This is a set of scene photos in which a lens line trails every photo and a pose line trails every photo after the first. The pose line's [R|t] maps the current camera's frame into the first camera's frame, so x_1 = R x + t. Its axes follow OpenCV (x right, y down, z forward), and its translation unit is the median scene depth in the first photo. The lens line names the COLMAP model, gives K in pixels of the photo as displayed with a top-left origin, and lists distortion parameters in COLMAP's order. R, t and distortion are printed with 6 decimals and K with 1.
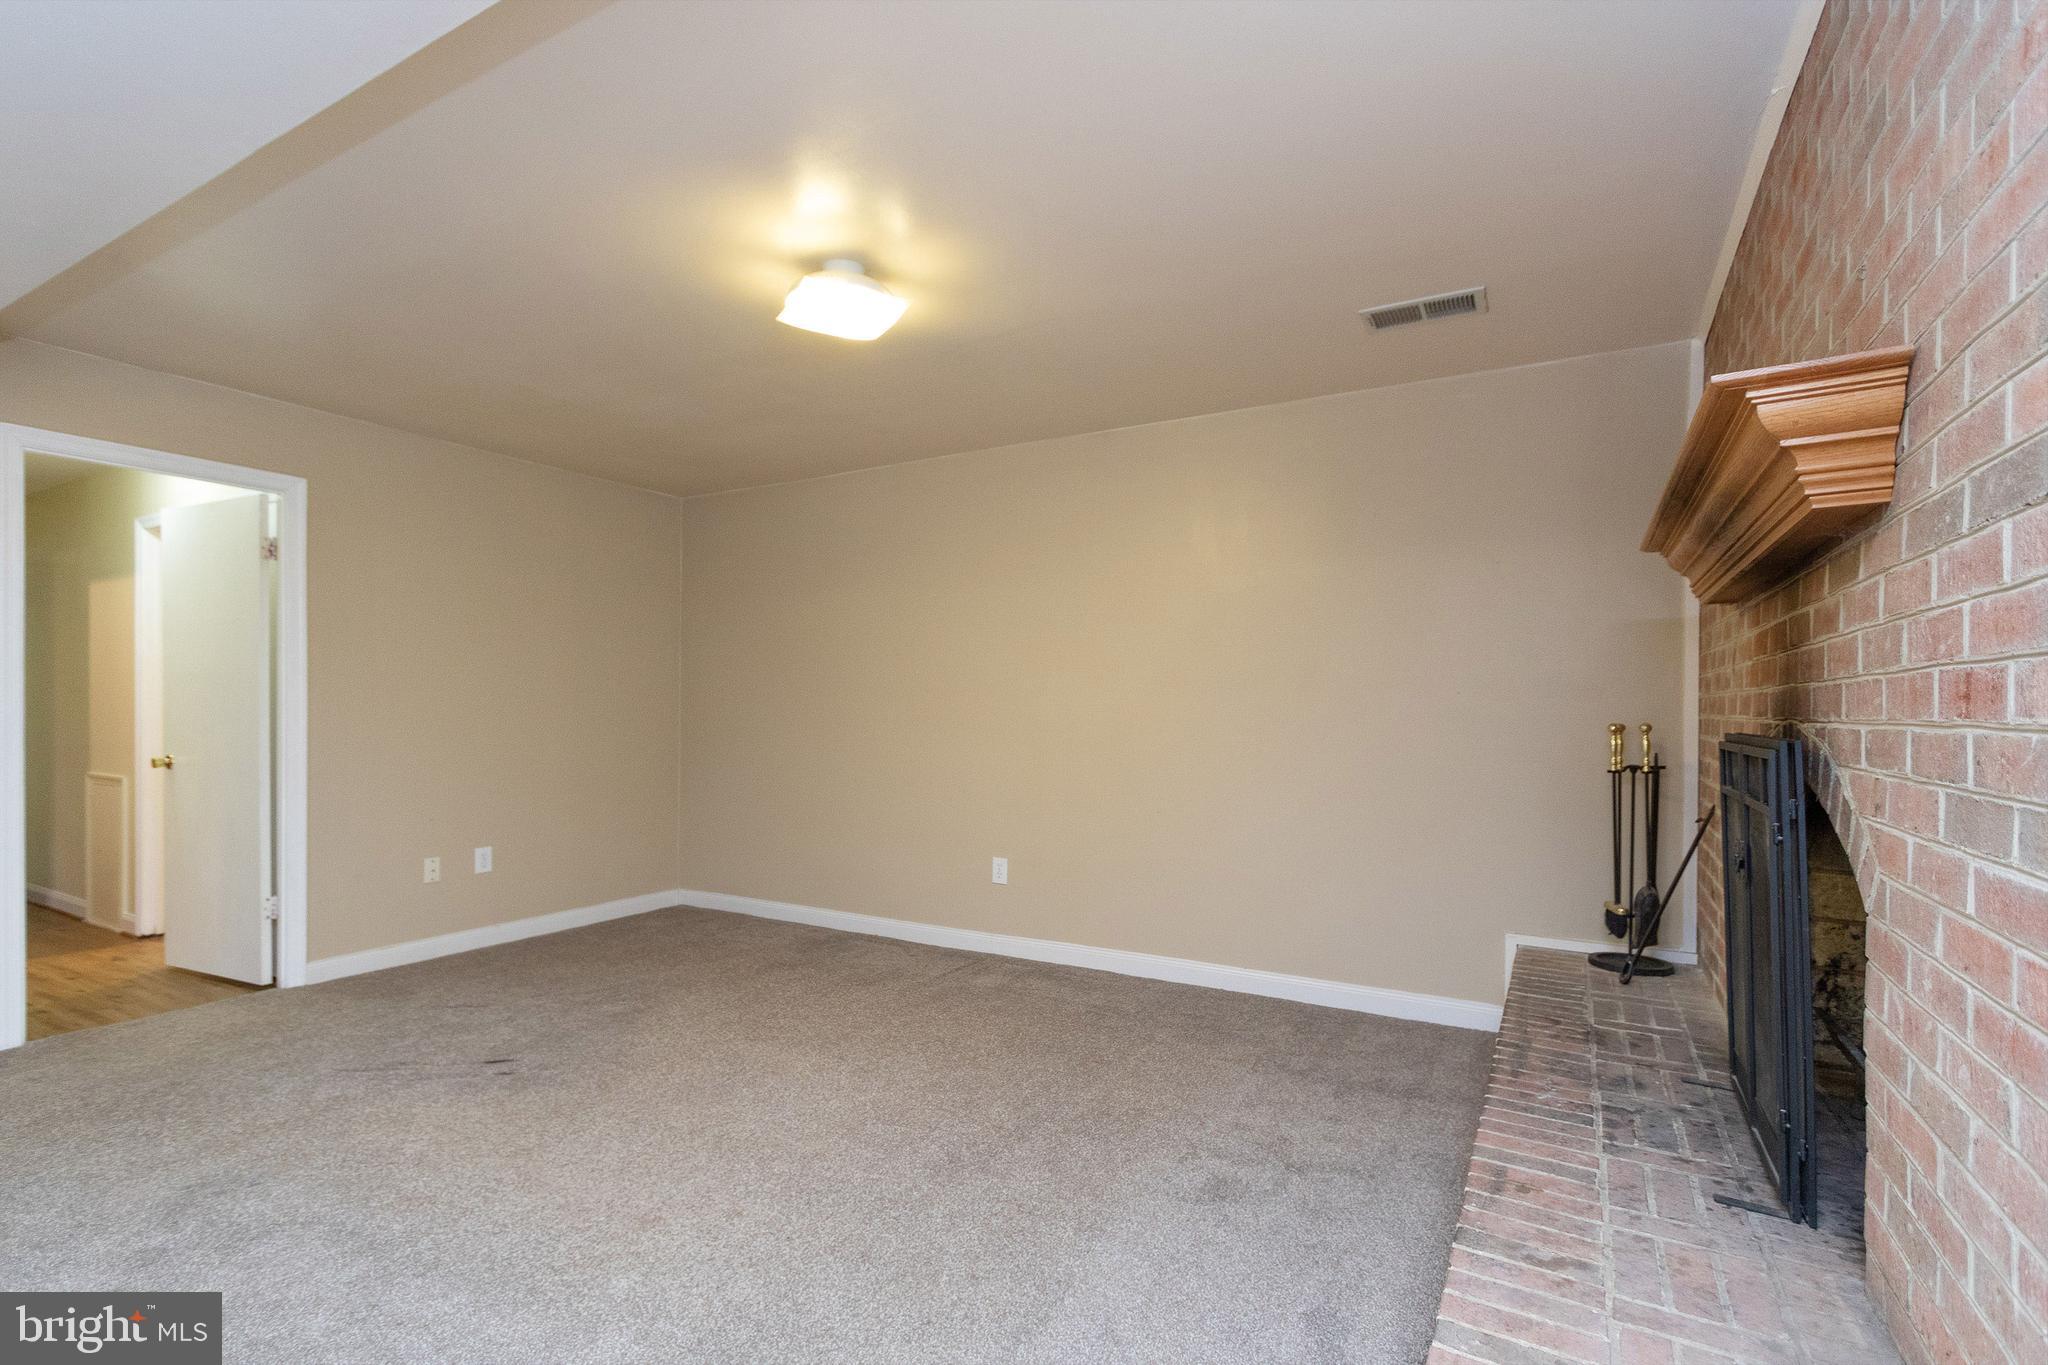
lens RADIAL K [[947.5, 0, 1019.9], [0, 947.5, 694.5], [0, 0, 1]] dist [0.003498, -0.002392]
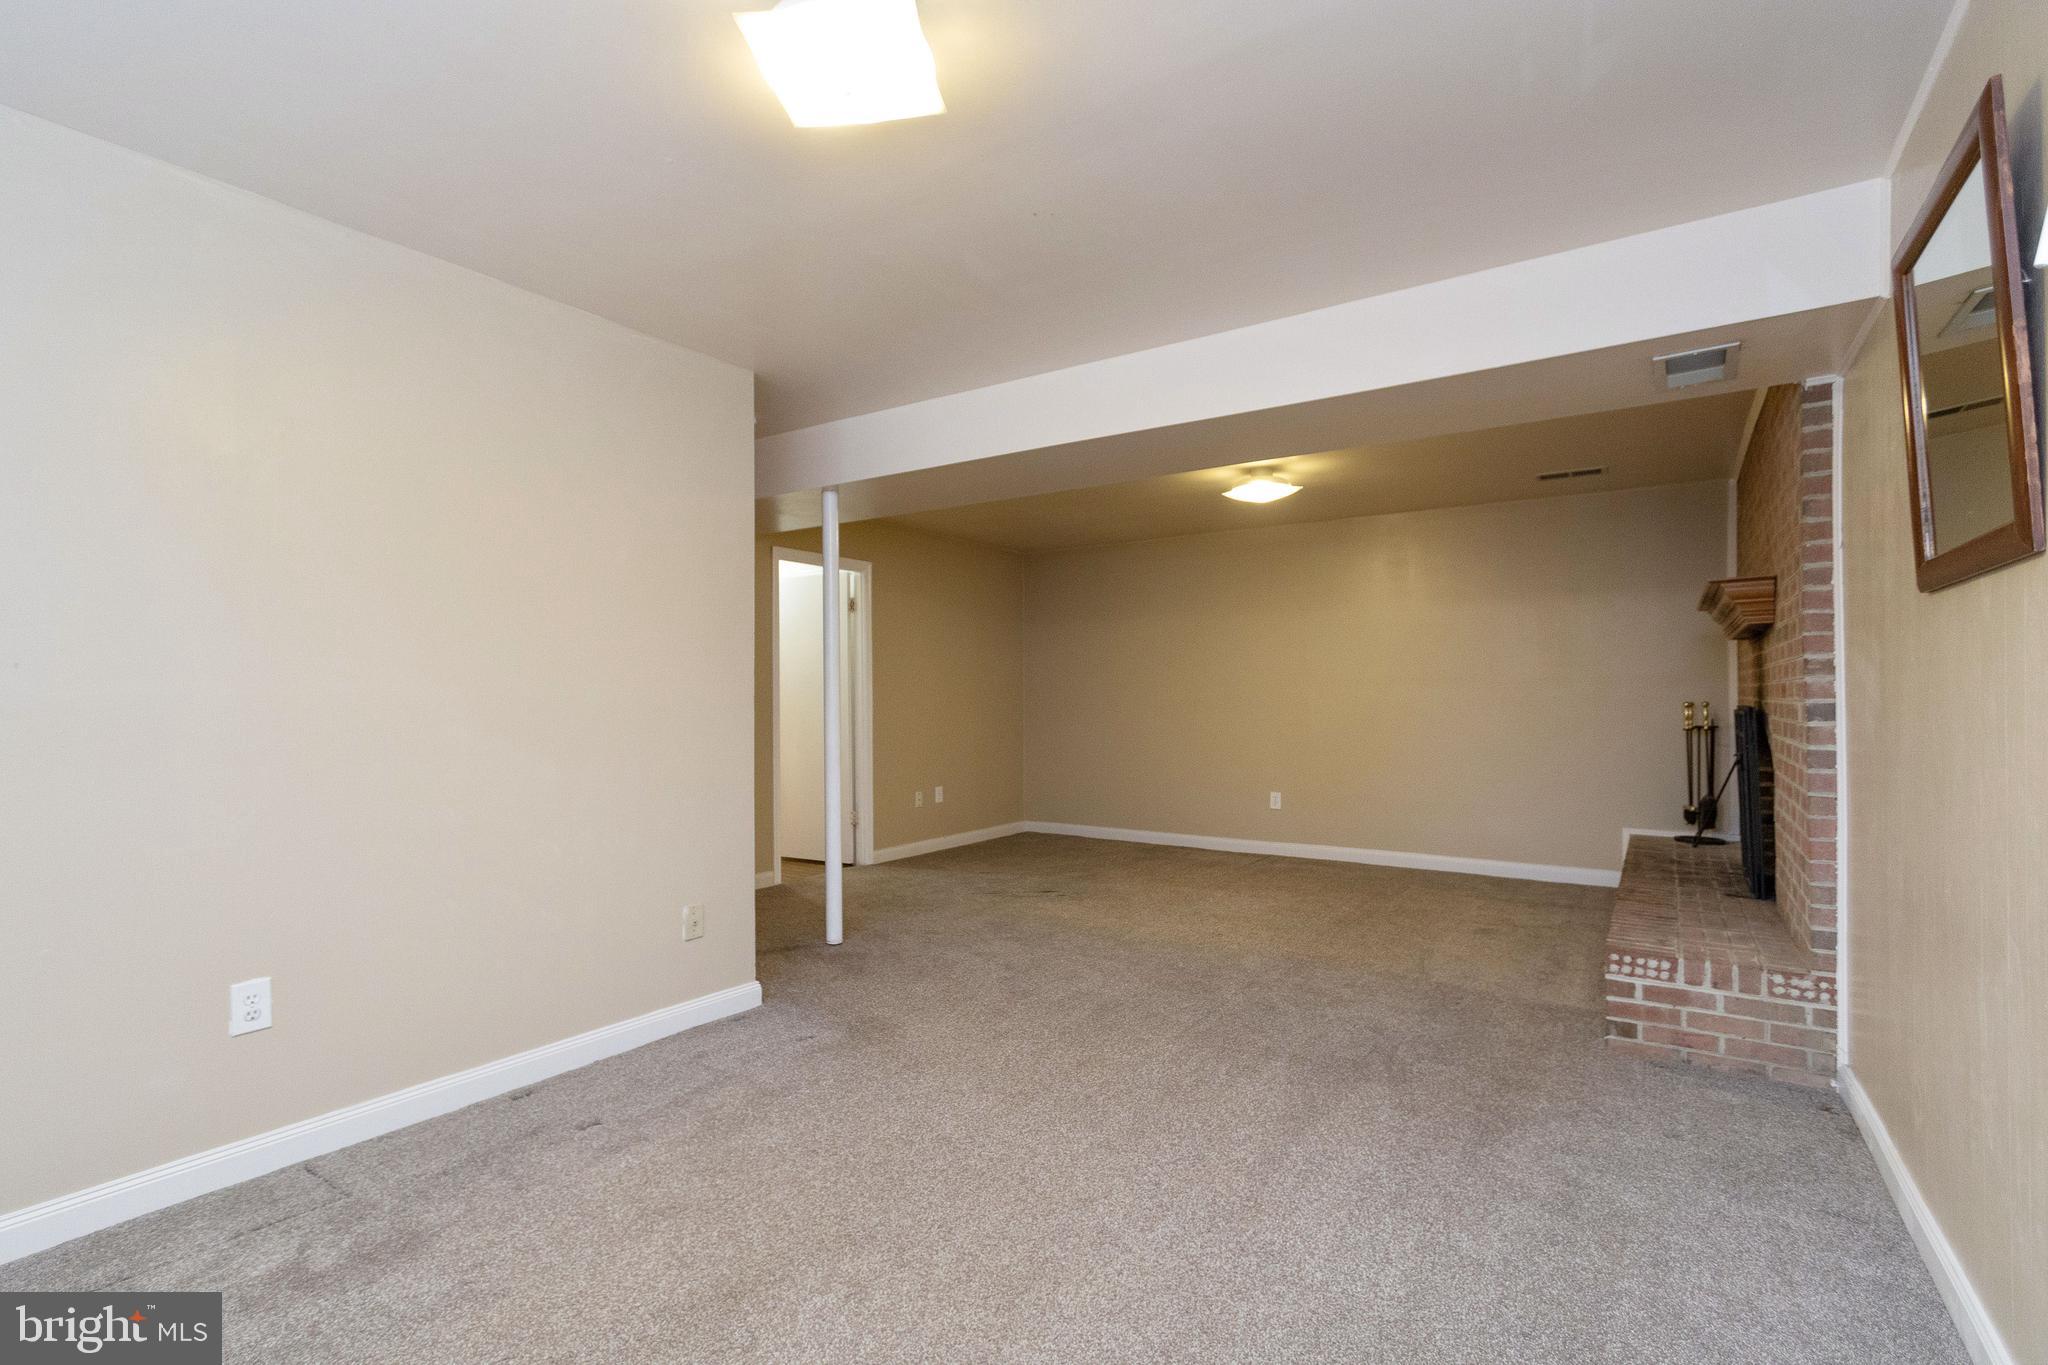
lens RADIAL K [[947.5, 0, 1019.7], [0, 947.5, 664.7], [0, 0, 1]] dist [0.003498, -0.002392]
pose [[0.997520, -0.010038, -0.069657, -0.465833], [0.008939, 0.999831, -0.016064, -0.020180], [0.069807, 0.015402, 0.997442, -0.811222]]
